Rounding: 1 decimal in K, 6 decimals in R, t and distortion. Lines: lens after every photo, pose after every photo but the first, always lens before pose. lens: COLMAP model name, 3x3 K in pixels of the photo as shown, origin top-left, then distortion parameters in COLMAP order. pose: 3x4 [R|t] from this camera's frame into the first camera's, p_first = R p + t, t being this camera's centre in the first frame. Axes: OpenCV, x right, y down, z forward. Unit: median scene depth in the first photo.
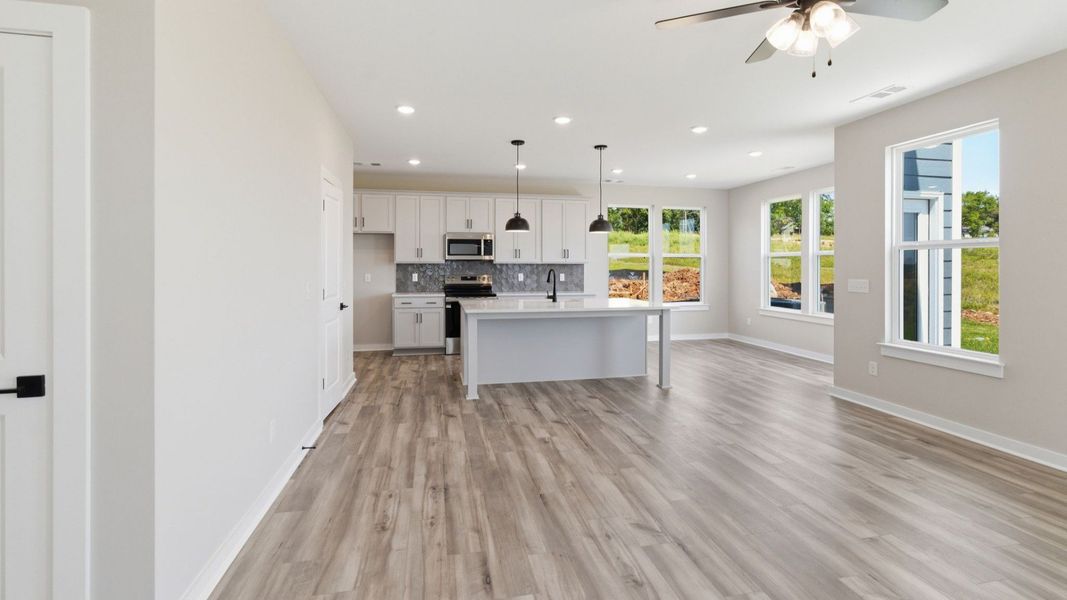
lens RADIAL K [[473.0, 0, 537.9], [0, 473.0, 266.9], [0, 0, 1]] dist [-0.000139, 0.000249]
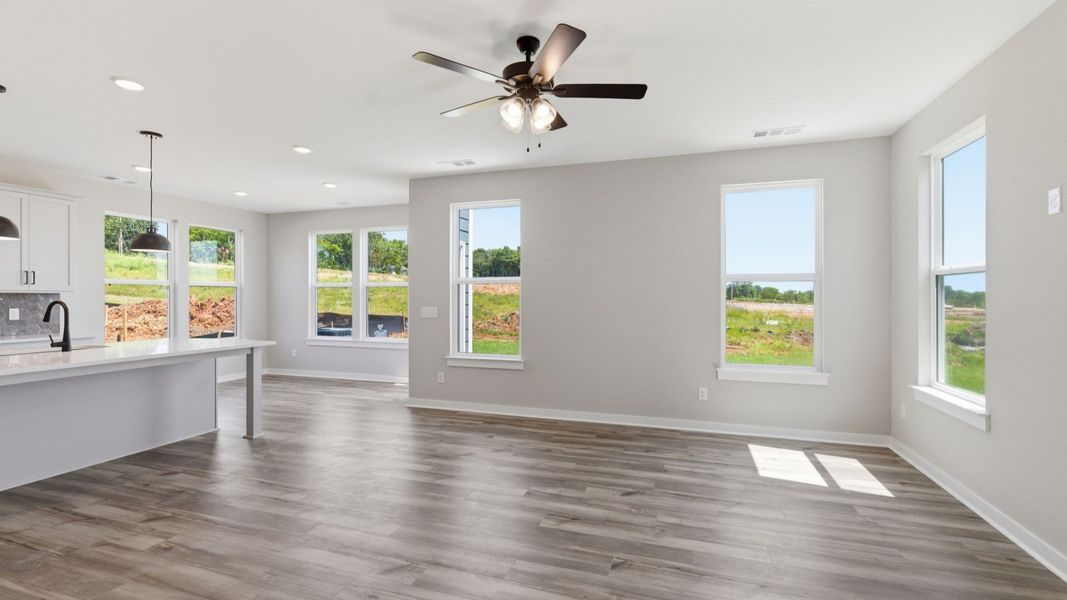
lens RADIAL K [[469.4, 0, 533.5], [0, 469.4, 300.0], [0, 0, 1]] dist [0.000856, 0.000271]
pose [[0.512714, -0.006526, 0.858535, -0.192055], [0.001331, 0.999976, 0.006807, -0.000345], [-0.858558, -0.002347, 0.512711, 0.116928]]
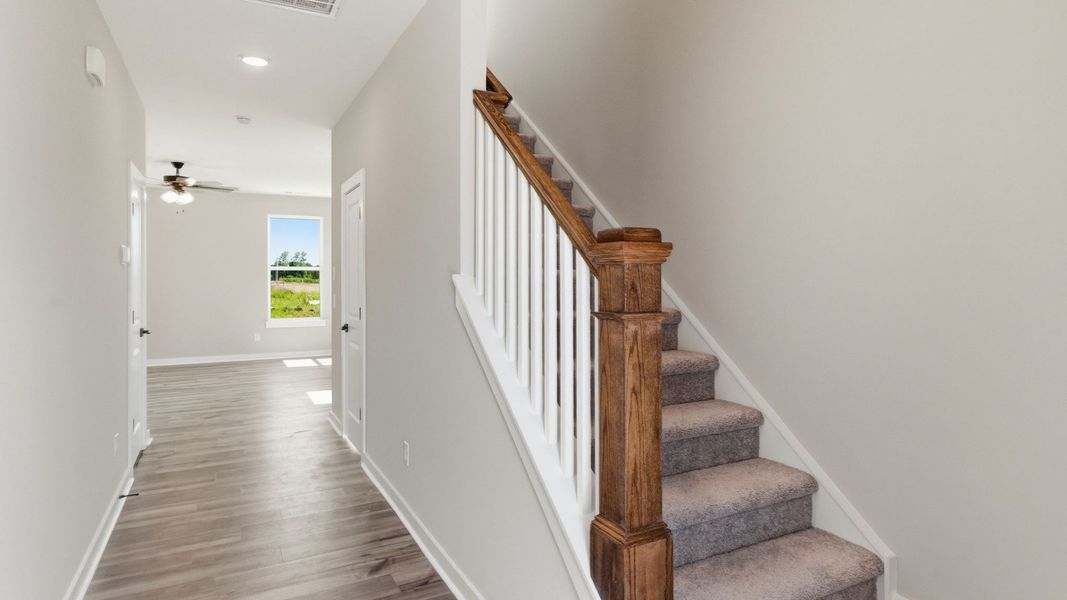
lens RADIAL K [[629.0, 0, 533.5], [0, 629.0, 300.0], [0, 0, 1]] dist [0.003174, 0.001001]
pose [[-0.243898, -0.037310, 0.969083, -1.342337], [-0.000882, 0.999268, 0.038251, -0.011447], [-0.969801, 0.008475, -0.243752, -0.058034]]
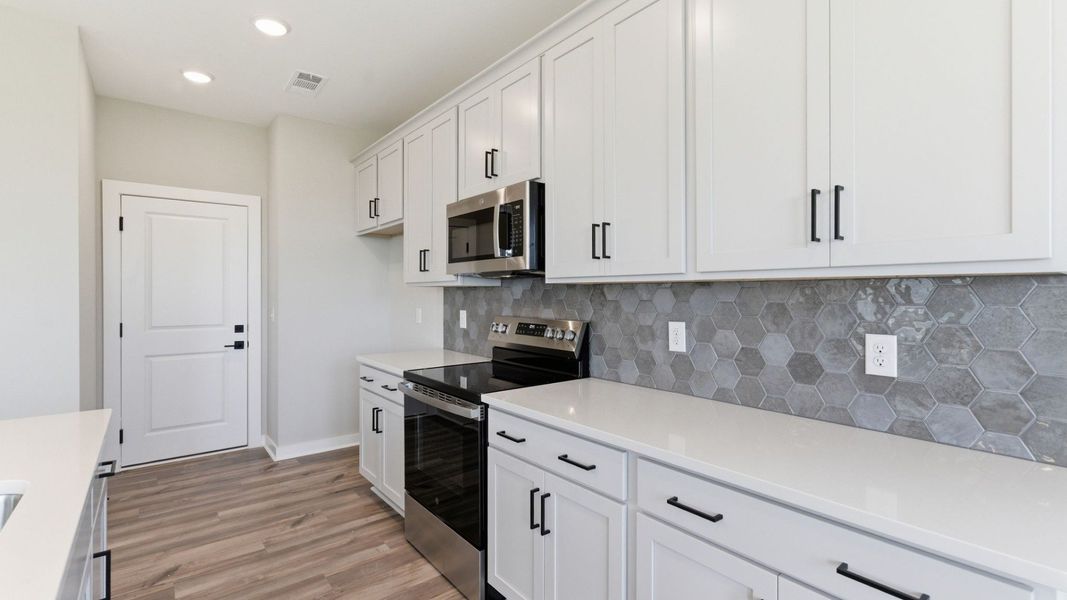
lens RADIAL K [[477.2, 0, 533.1], [0, 477.2, 293.9], [0, 0, 1]] dist [0.001913, 0.000114]
pose [[0.446828, -0.001557, -0.894618, 0.219915], [-0.001562, 0.999996, -0.002521, 0.000149], [0.894618, 0.002524, 0.446824, 1.166066]]
